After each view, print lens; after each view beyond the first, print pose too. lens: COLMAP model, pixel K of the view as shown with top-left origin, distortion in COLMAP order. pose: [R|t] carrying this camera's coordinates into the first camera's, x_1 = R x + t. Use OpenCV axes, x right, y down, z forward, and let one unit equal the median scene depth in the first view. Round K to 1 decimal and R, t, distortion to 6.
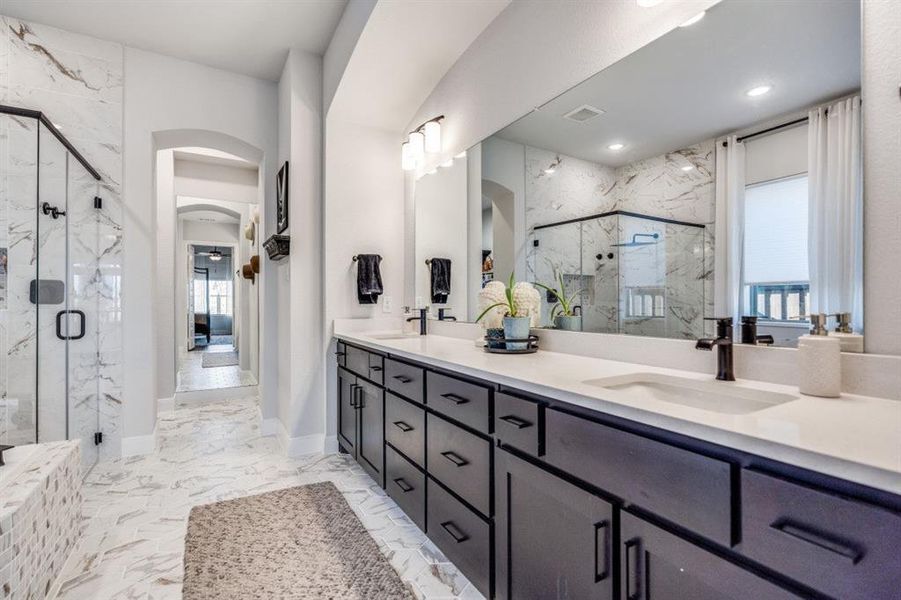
lens RADIAL K [[417.7, 0, 450.5], [0, 417.7, 300.0], [0, 0, 1]] dist [0.001751, 0.000490]
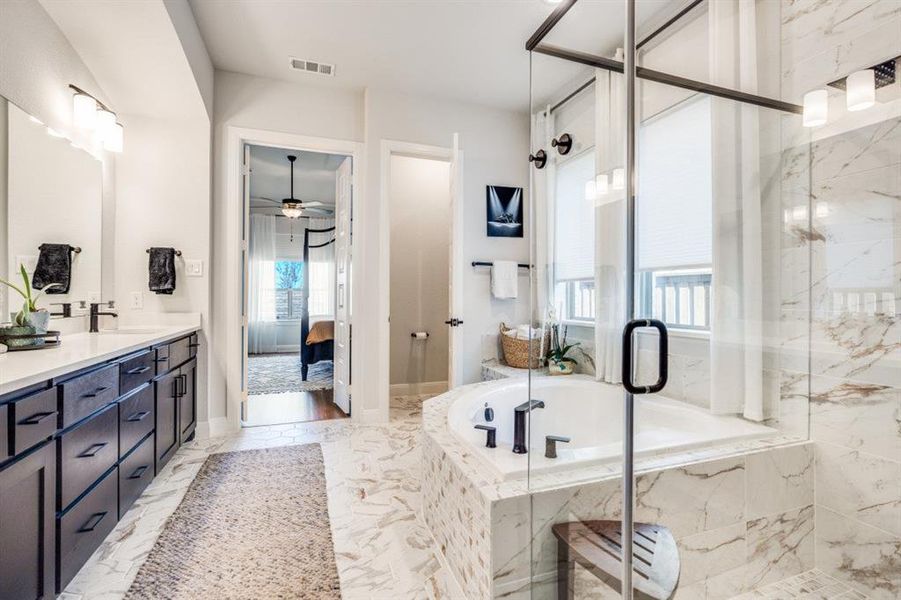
lens RADIAL K [[417.7, 0, 450.5], [0, 417.7, 300.0], [0, 0, 1]] dist [0.001751, 0.000490]
pose [[-0.983854, -0.001946, 0.178962, -1.063357], [-0.003956, 0.999933, -0.010876, 0.020734], [-0.178929, -0.011408, -0.983796, 1.904470]]
